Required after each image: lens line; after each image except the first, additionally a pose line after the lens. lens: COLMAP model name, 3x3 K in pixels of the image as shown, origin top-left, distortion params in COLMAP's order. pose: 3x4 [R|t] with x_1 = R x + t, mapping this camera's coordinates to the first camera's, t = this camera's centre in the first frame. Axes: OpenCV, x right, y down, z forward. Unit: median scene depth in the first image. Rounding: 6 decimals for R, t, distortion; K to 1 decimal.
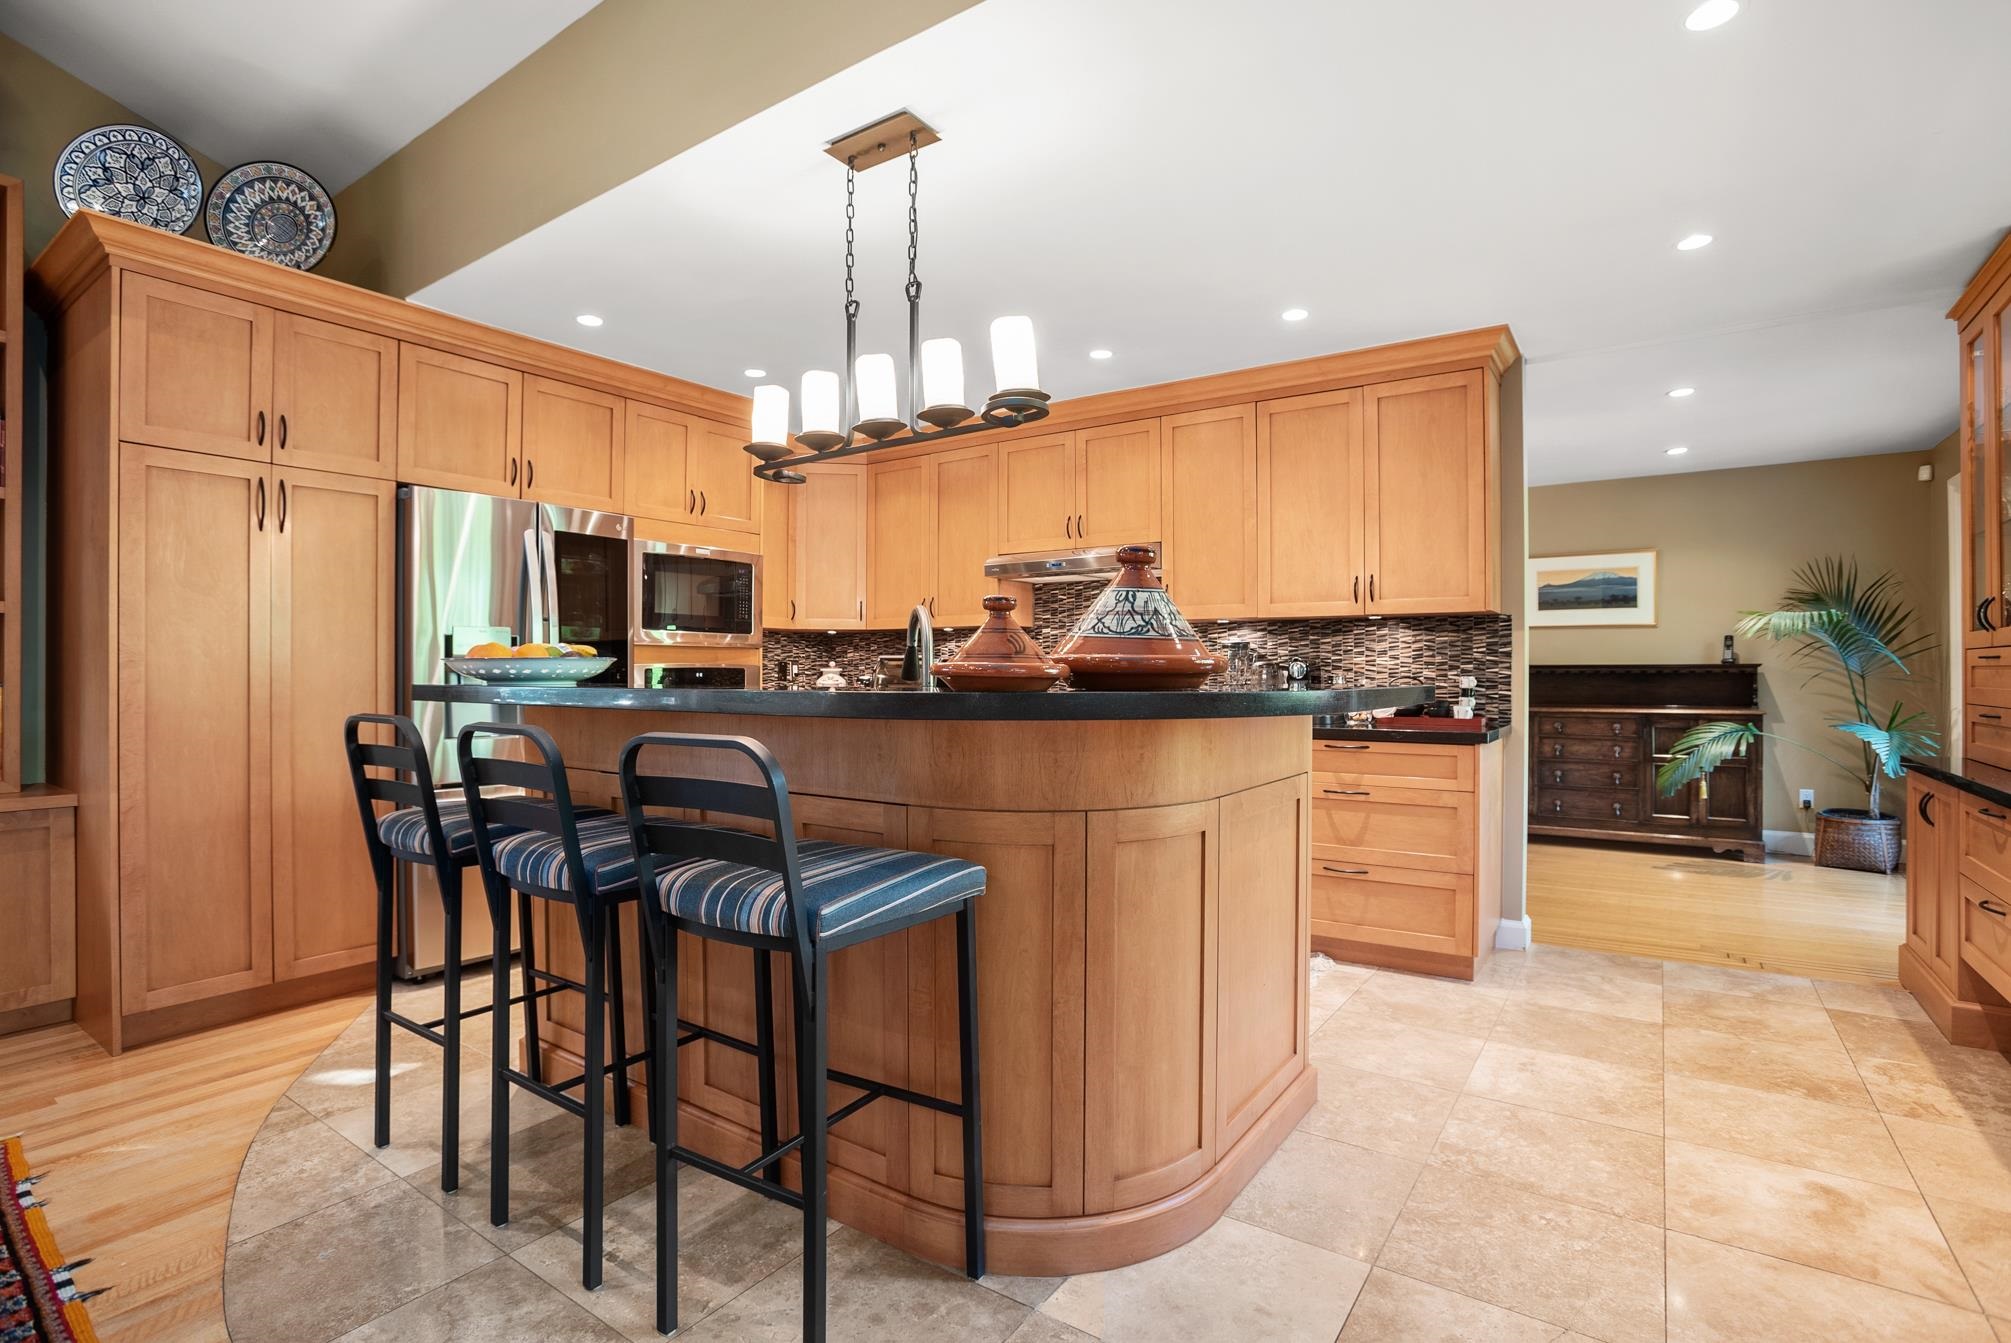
lens RADIAL K [[951.9, 0, 1006.7], [0, 951.9, 674.3], [0, 0, 1]] dist [-0.038112, 0.007439]
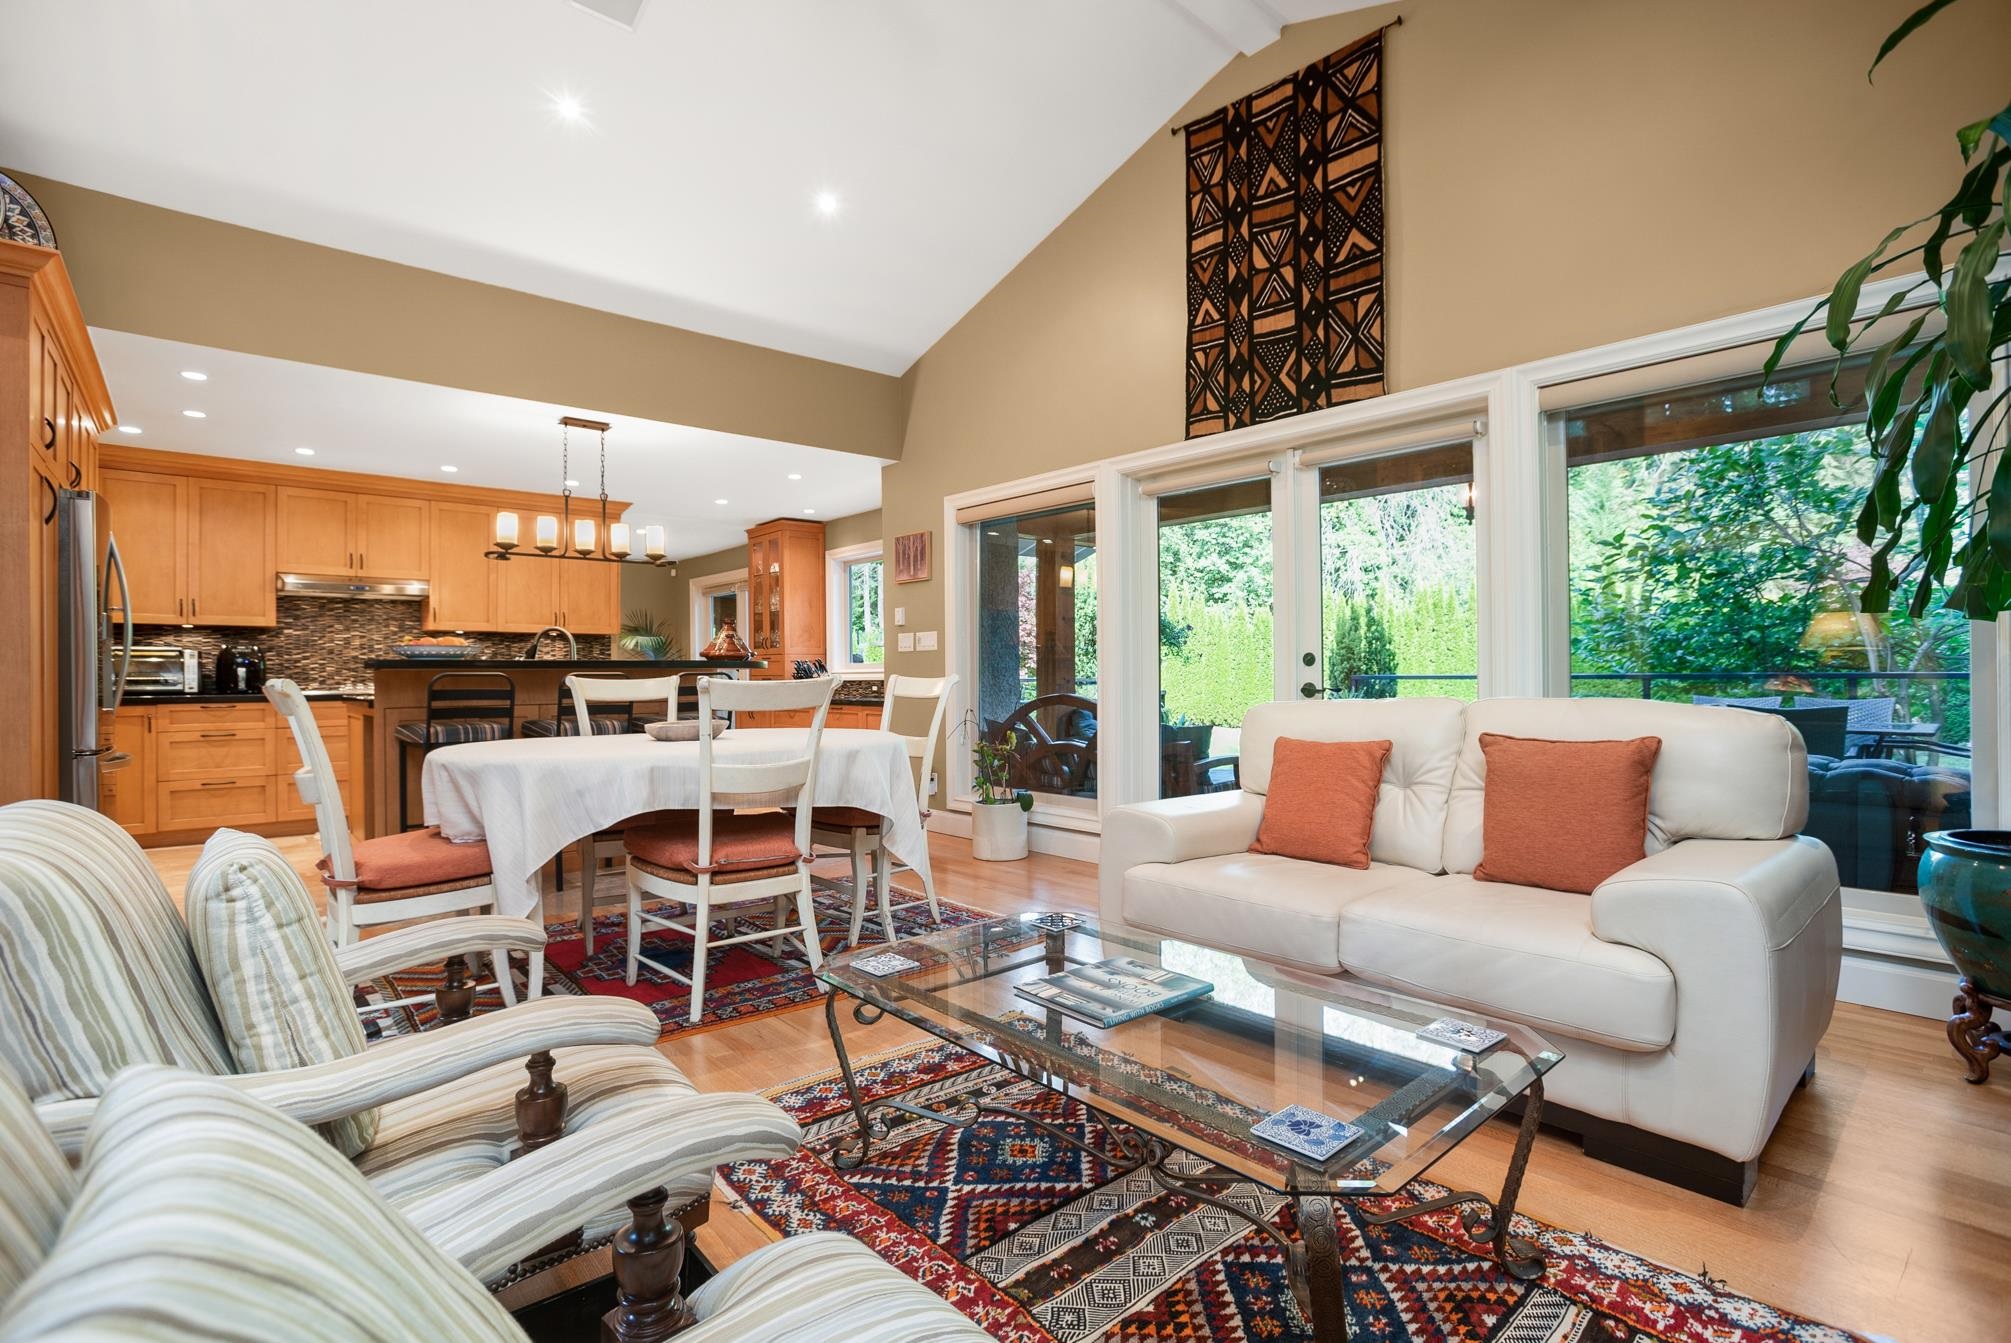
lens RADIAL K [[951.9, 0, 992.9], [0, 951.9, 672.0], [0, 0, 1]] dist [-0.038112, 0.007439]
pose [[0.251926, 0.001988, 0.967744, -1.614064], [0.012530, 0.999907, -0.005316, 0.048422], [-0.967665, 0.013465, 0.251878, -0.418823]]
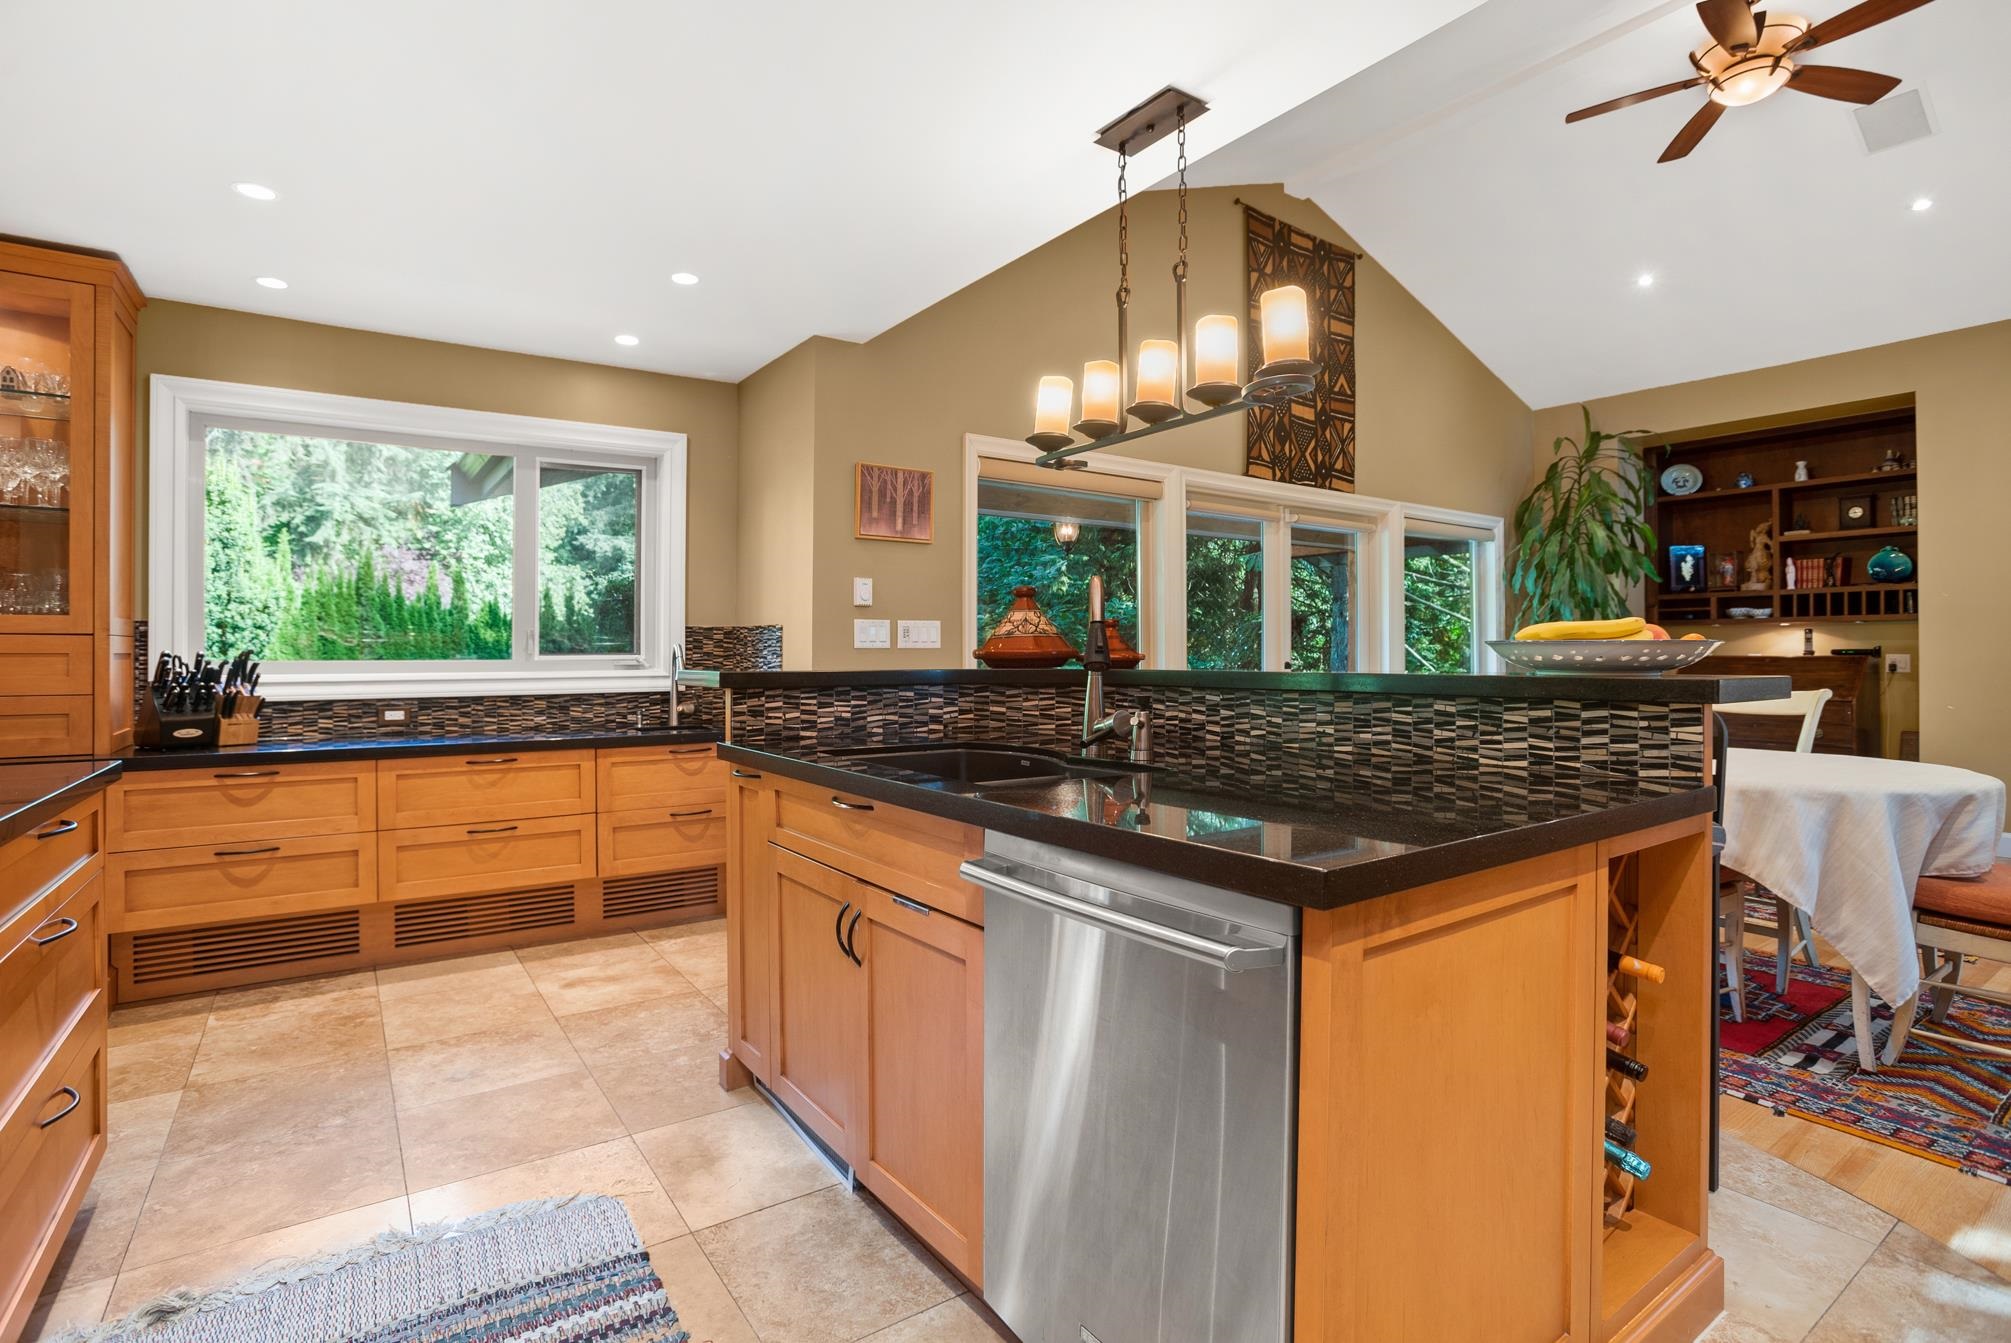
lens RADIAL K [[977.4, 0, 989.2], [0, 977.4, 652.6], [0, 0, 1]] dist [-0.035325, 0.002311]
pose [[-0.932368, 0.002320, 0.361503, -0.261204], [0.004407, 0.999978, 0.004948, -0.010650], [-0.361484, 0.006207, -0.932358, 1.542707]]
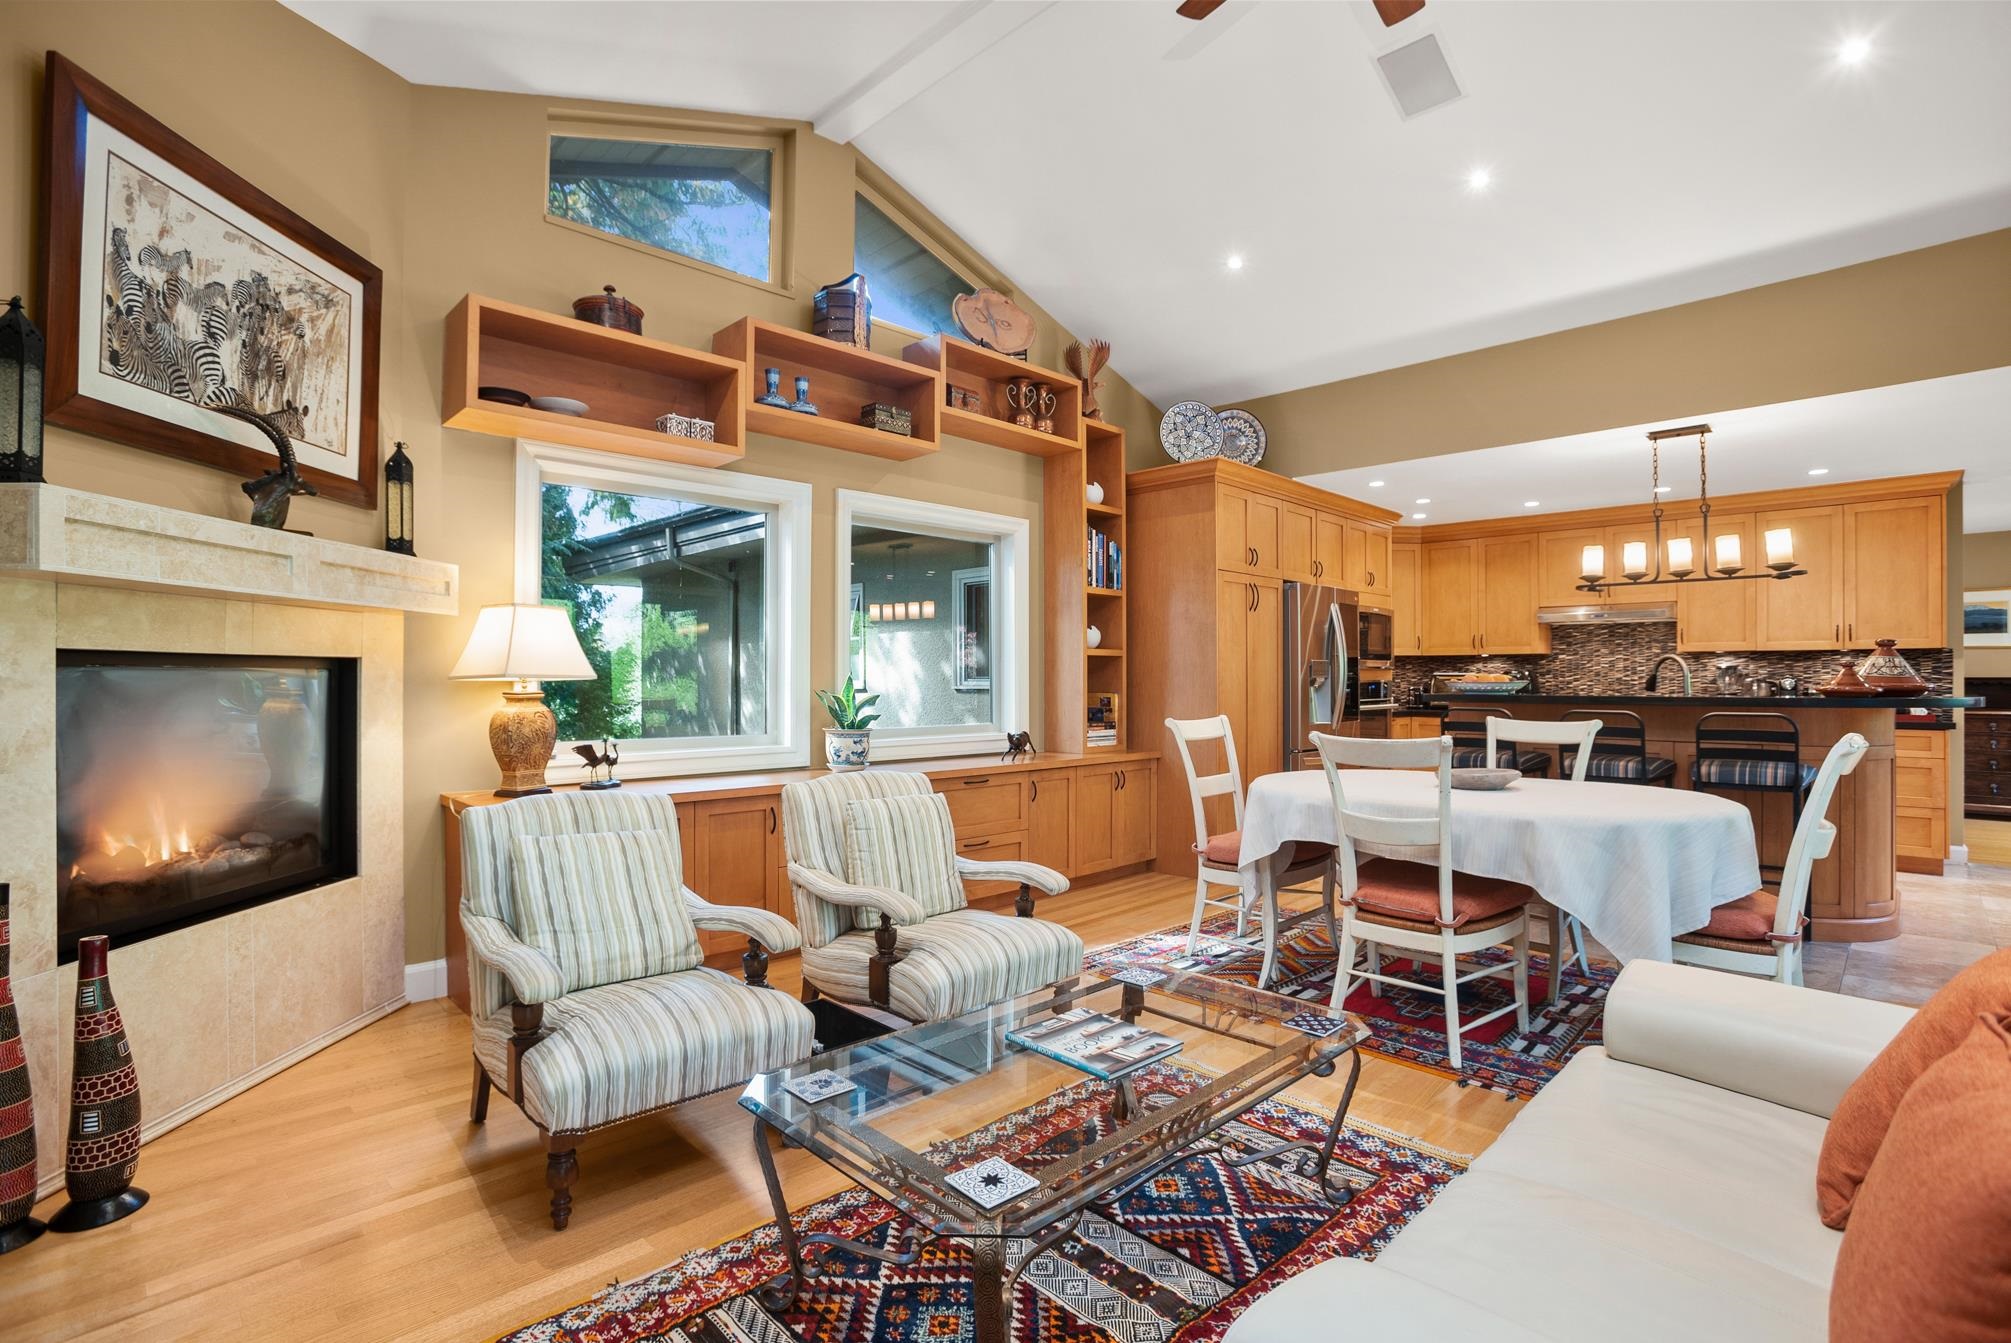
lens RADIAL K [[951.9, 0, 990.8], [0, 951.9, 673.4], [0, 0, 1]] dist [-0.038112, 0.007439]
pose [[0.985481, 0.000889, -0.169786, -0.995801], [-0.002637, 0.999946, -0.010065, -0.004707], [0.169768, 0.010366, 0.985430, -0.993805]]
